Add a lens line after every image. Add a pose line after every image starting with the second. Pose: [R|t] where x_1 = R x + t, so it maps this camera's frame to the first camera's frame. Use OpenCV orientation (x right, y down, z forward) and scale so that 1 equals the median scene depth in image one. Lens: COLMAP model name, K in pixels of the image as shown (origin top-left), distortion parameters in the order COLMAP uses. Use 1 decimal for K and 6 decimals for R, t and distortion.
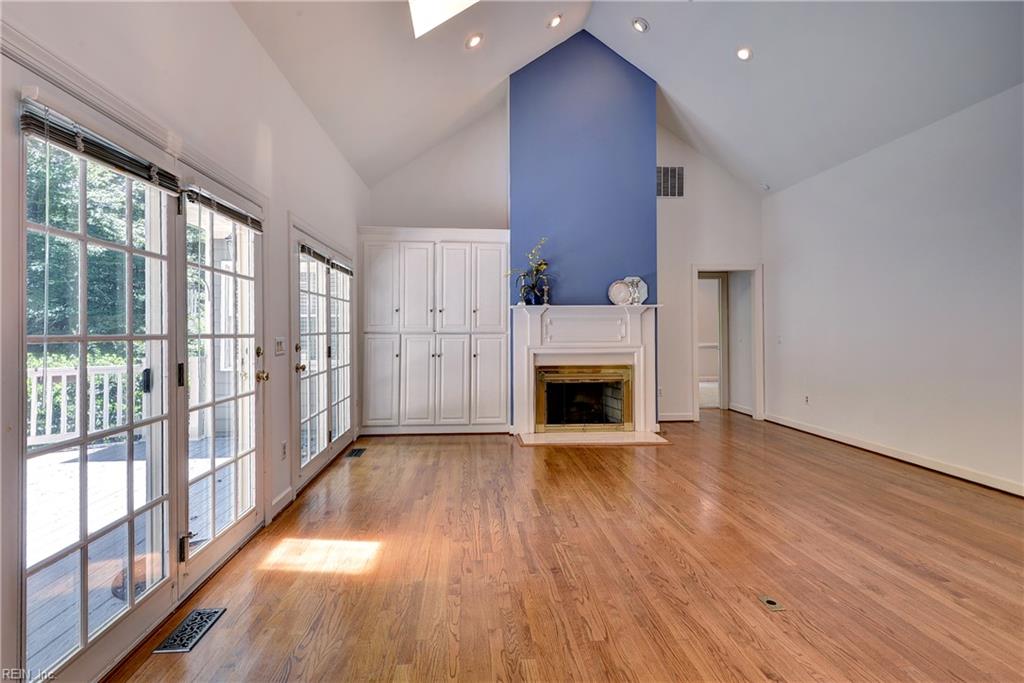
lens RADIAL K [[485.3, 0, 513.1], [0, 485.3, 320.5], [0, 0, 1]] dist [0.023858, -0.018614]
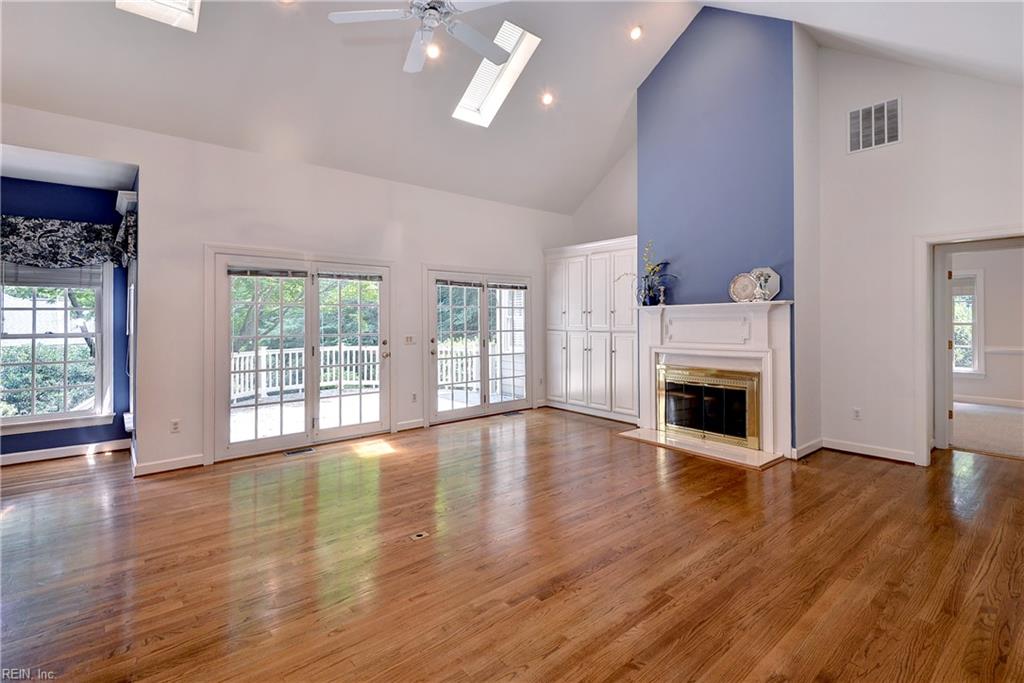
lens RADIAL K [[475.2, 0, 507.5], [0, 475.2, 315.9], [0, 0, 1]] dist [0.008840, 0.000351]
pose [[0.572285, -0.008838, -0.820007, 0.685081], [0.019621, 0.999803, 0.002918, -0.018517], [0.819820, -0.017760, 0.572345, 0.166400]]
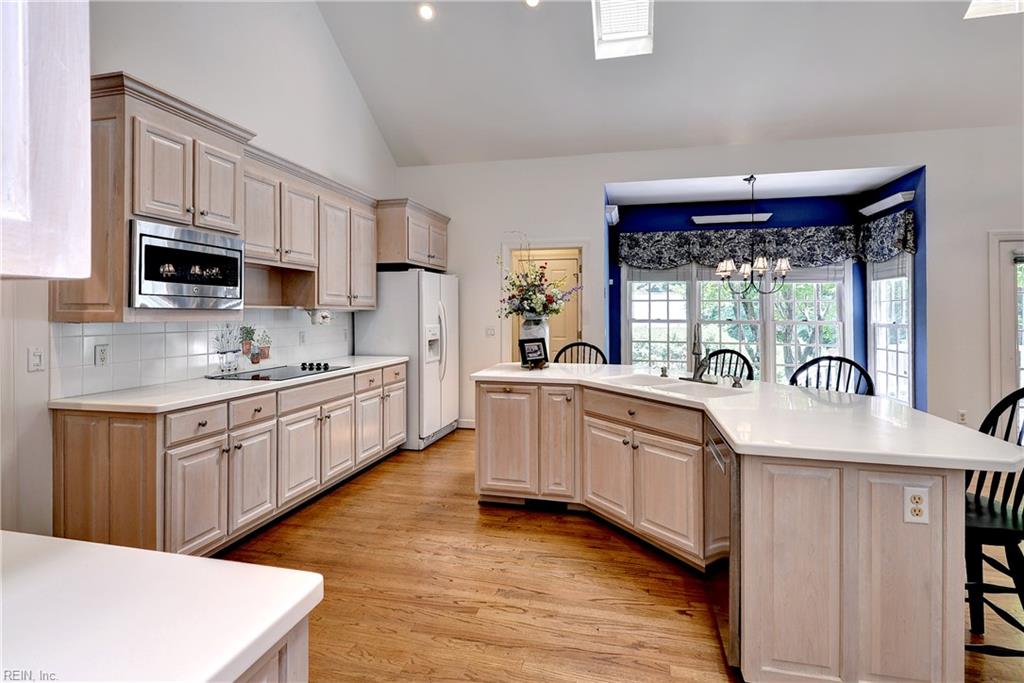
lens RADIAL K [[485.3, 0, 513.1], [0, 485.3, 320.5], [0, 0, 1]] dist [0.023858, -0.018614]
pose [[-0.322875, 0.018943, -0.946252, 0.730618], [0.010076, 0.999812, 0.016578, -0.025568], [0.946388, -0.004182, -0.323005, -0.262383]]
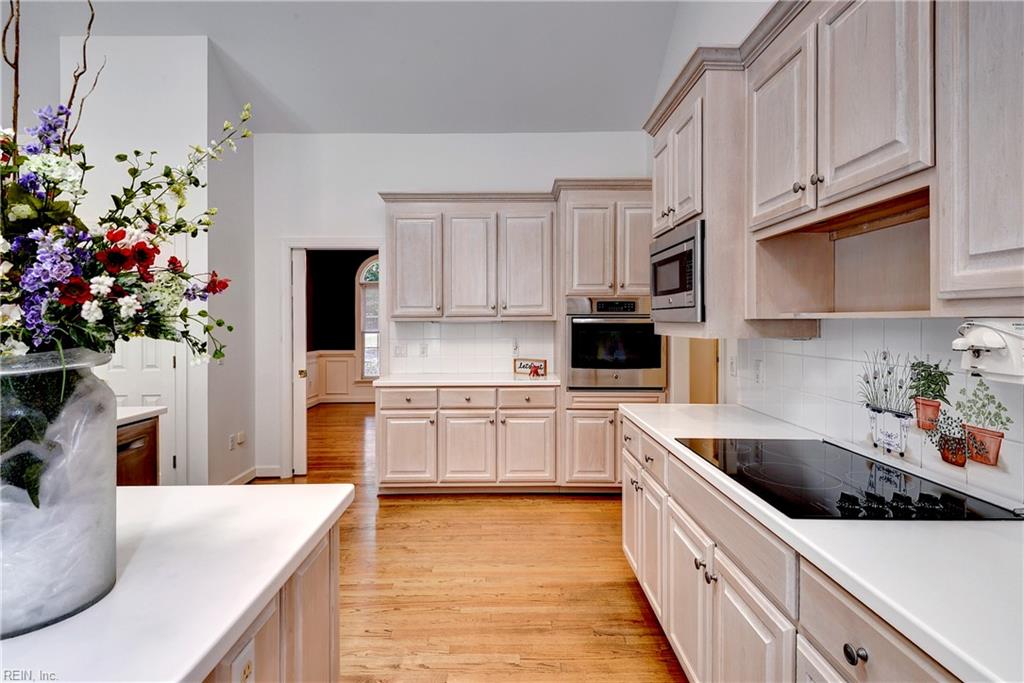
lens RADIAL K [[510.3, 0, 511.5], [0, 510.3, 327.2], [0, 0, 1]] dist [0.003054, 0.000212]
pose [[0.074982, -0.006385, 0.997164, -0.035352], [-0.007083, 0.999951, 0.006936, -0.029746], [-0.997160, -0.007583, 0.074933, -0.591806]]
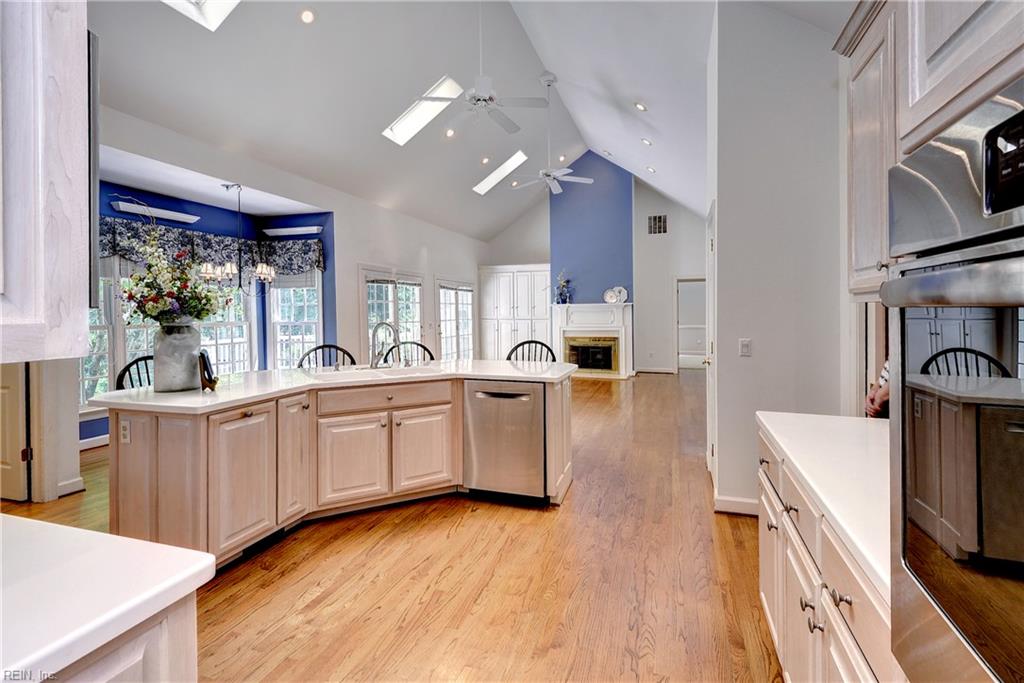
lens RADIAL K [[480.4, 0, 511.0], [0, 480.4, 311.6], [0, 0, 1]] dist [0.001169, 0.000151]
pose [[0.914509, -0.005564, -0.404528, 0.603099], [0.013135, 0.999787, 0.015942, -0.034198], [0.404353, -0.019893, 0.914387, -0.758499]]
